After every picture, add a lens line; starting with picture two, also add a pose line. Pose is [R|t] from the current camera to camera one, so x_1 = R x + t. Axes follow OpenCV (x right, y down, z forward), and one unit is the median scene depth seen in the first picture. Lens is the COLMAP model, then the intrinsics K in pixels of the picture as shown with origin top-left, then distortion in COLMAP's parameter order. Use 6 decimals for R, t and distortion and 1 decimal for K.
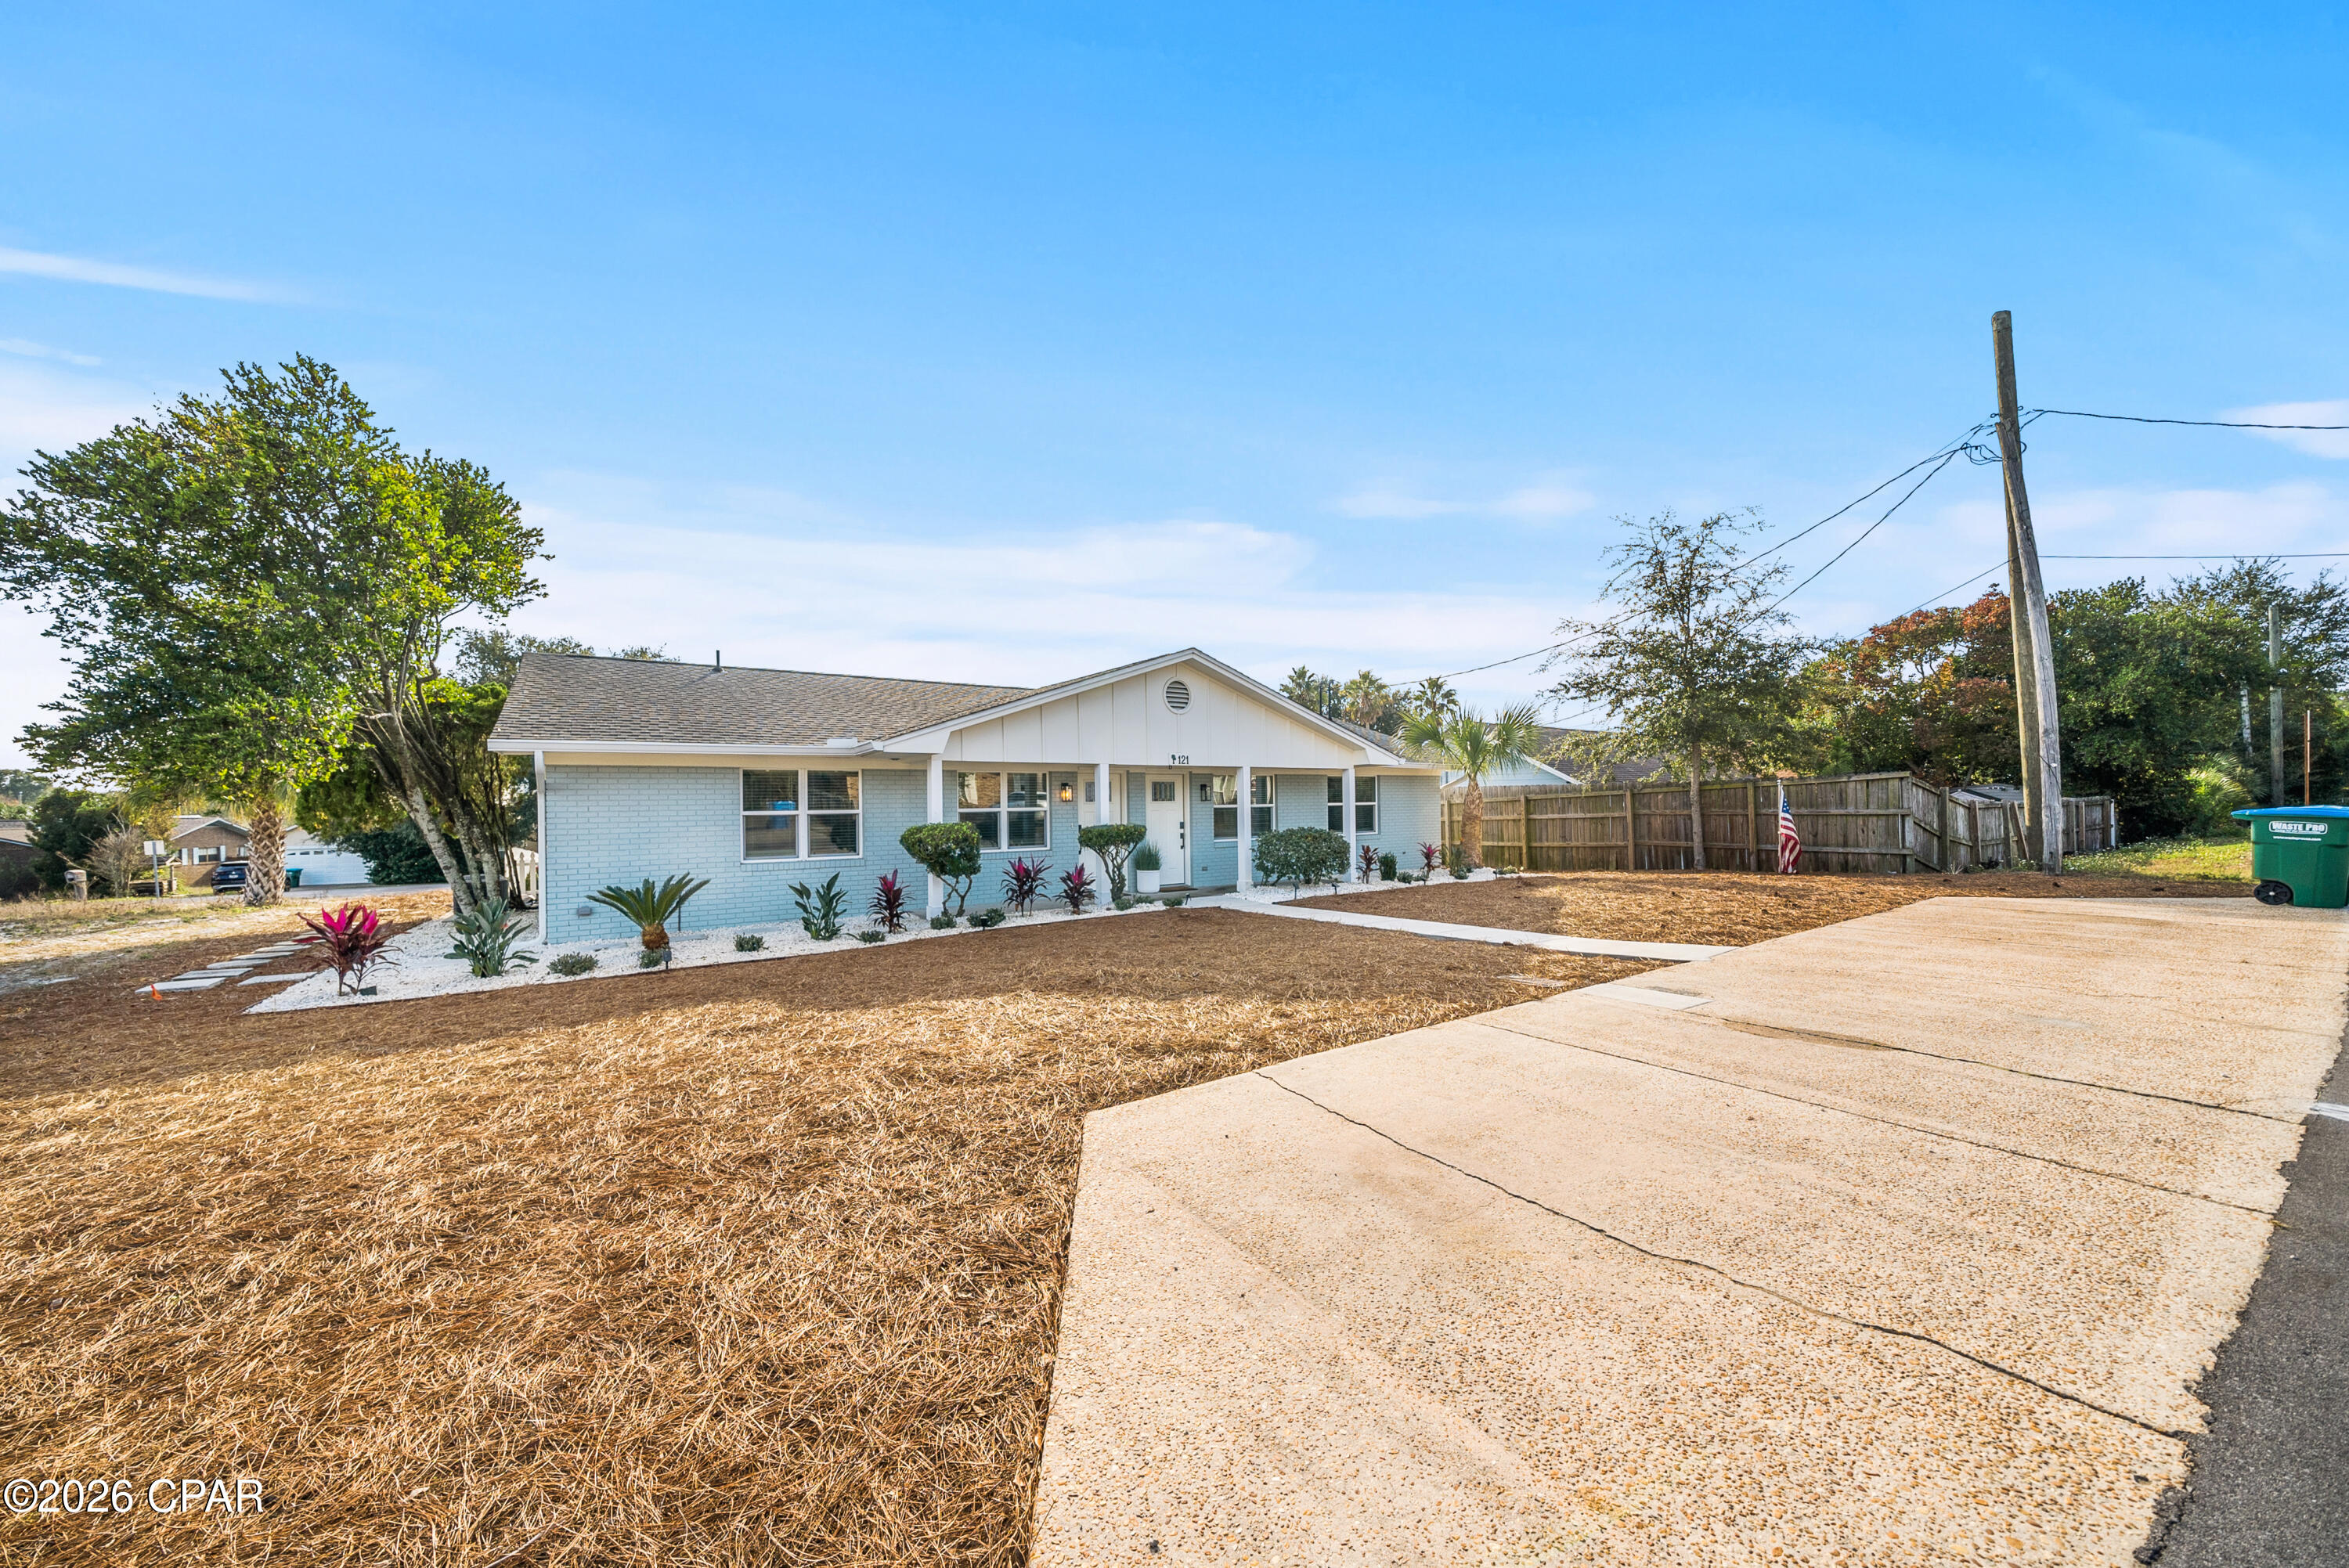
lens RADIAL K [[780.6, 0, 1172.2], [0, 780.6, 816.0], [0, 0, 1]] dist [-0.001153, -0.000036]
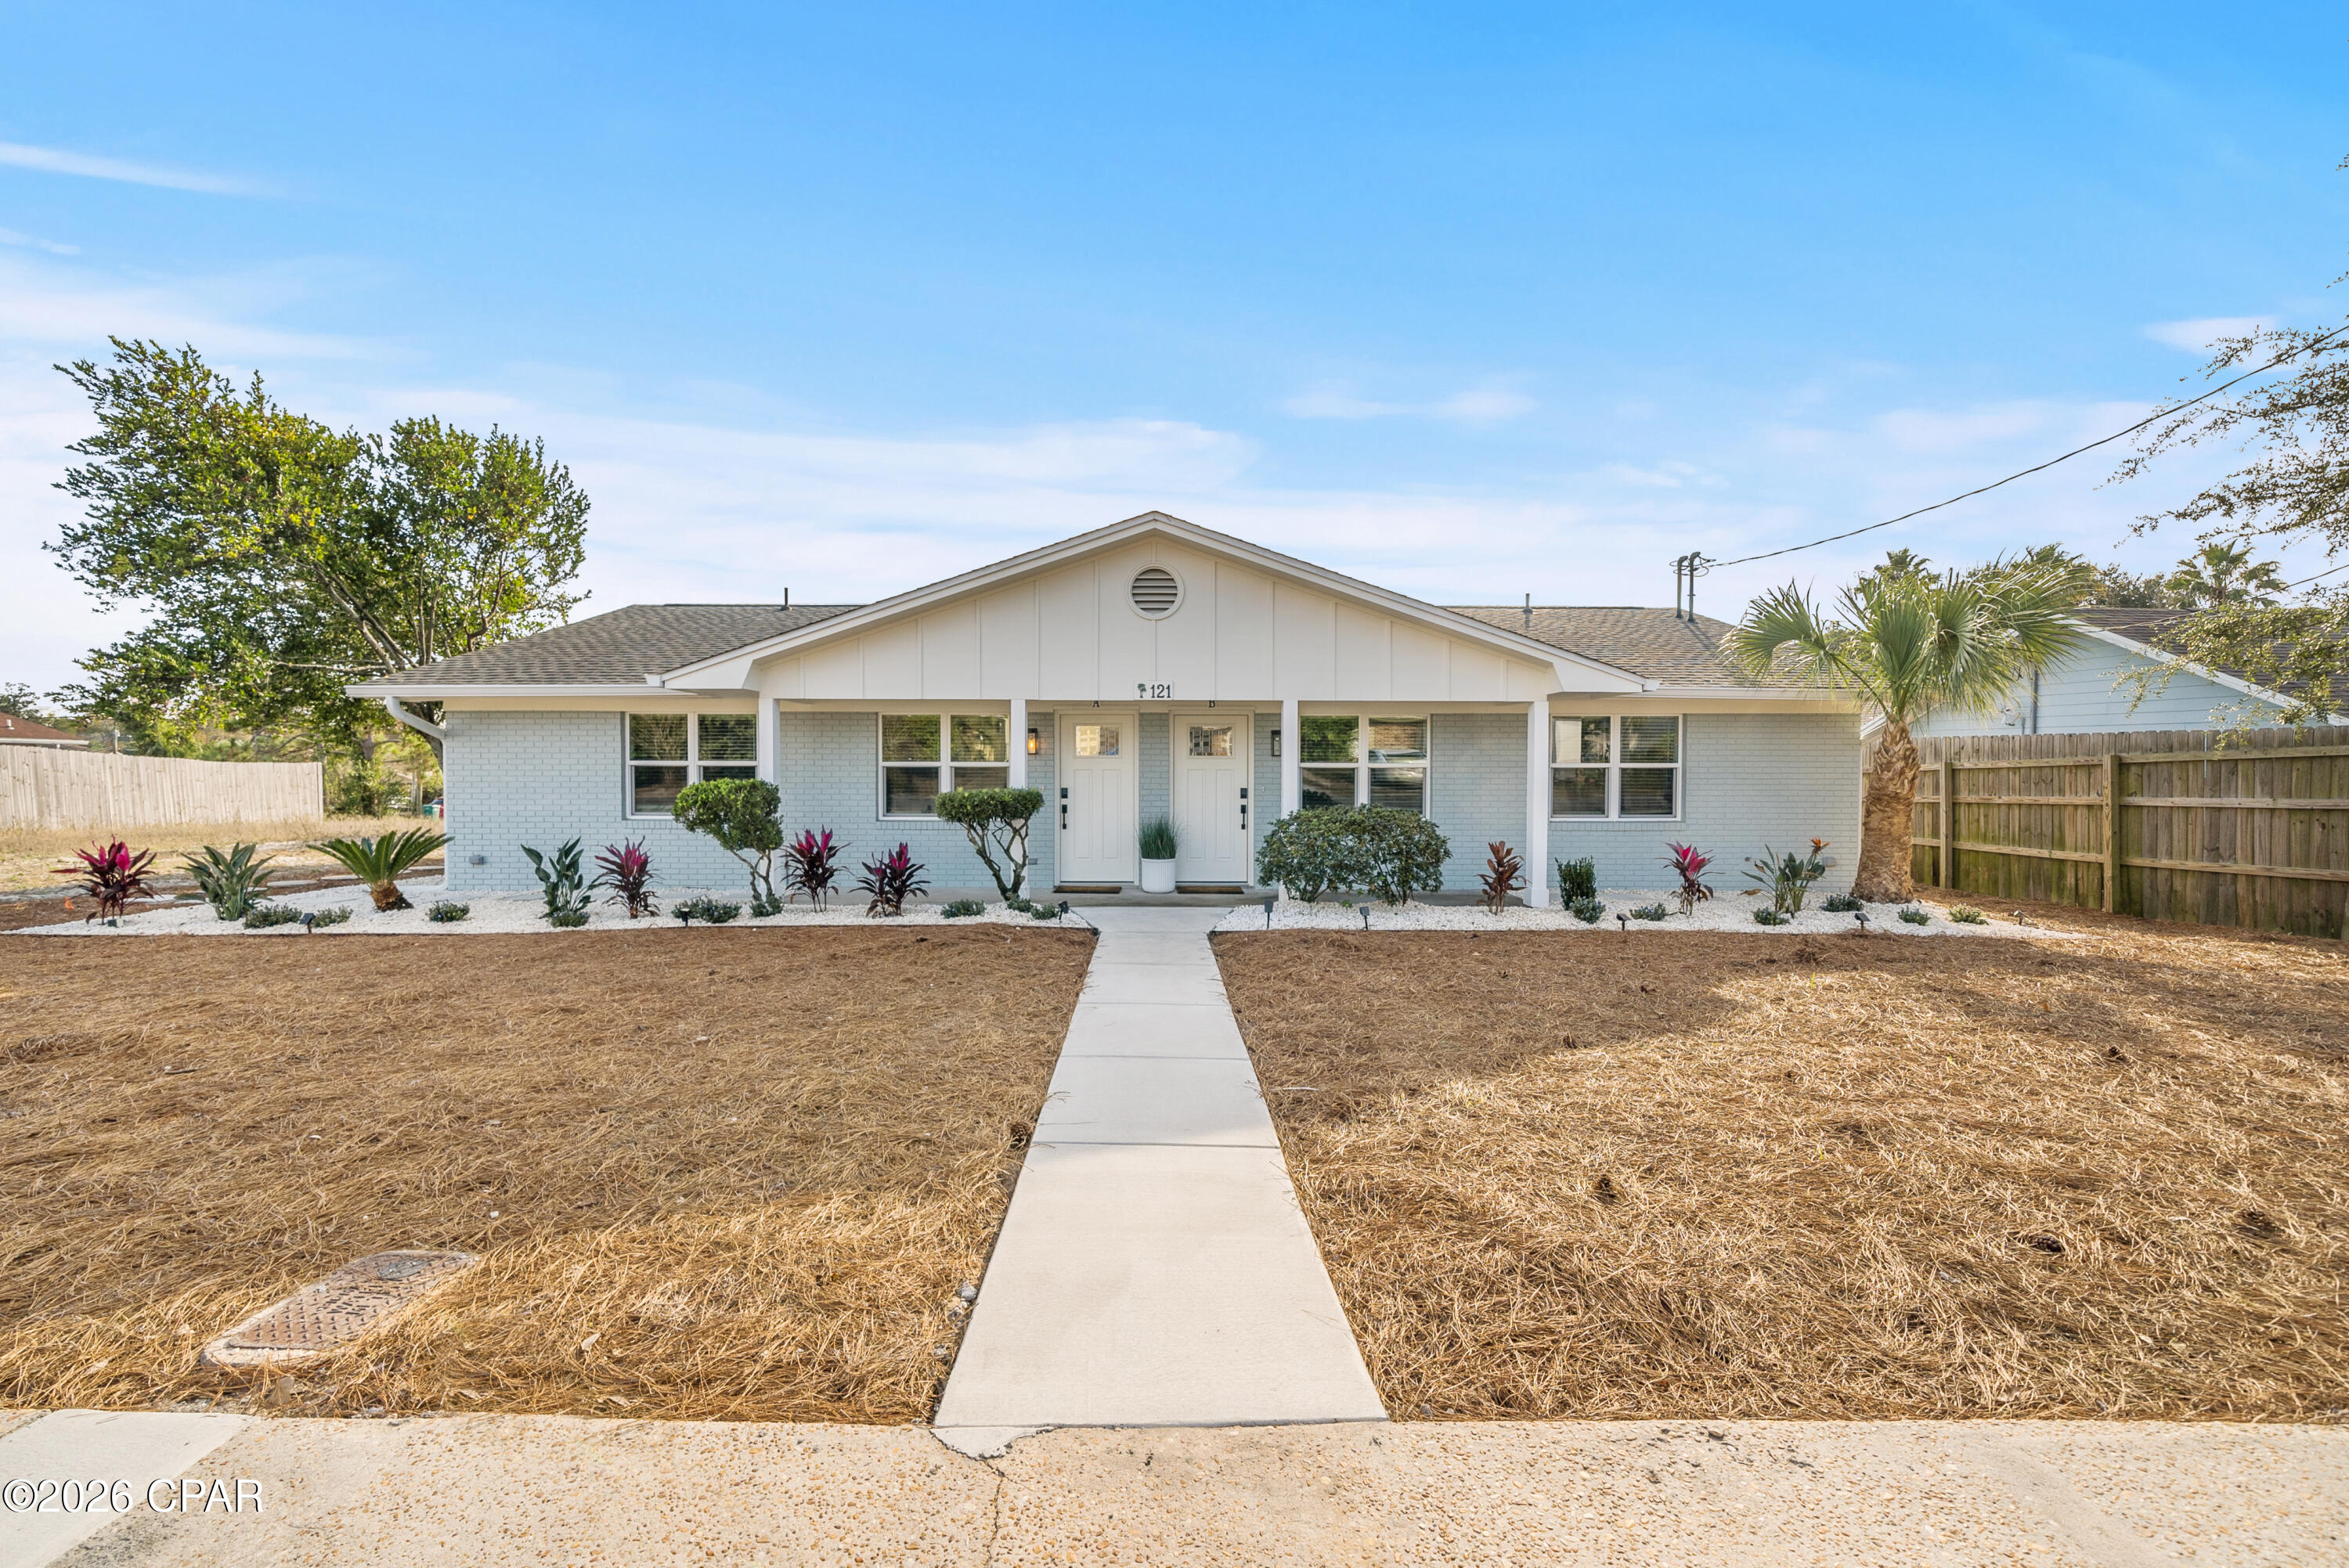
lens RADIAL K [[901.9, 0, 1174.5], [0, 901.9, 784.0], [0, 0, 1]] dist [0.000792, -0.000011]
pose [[0.840951, 0.027487, -0.540412, 0.371187], [-0.021675, 0.999619, 0.017115, -0.007515], [0.540677, -0.002680, 0.841226, 0.334850]]
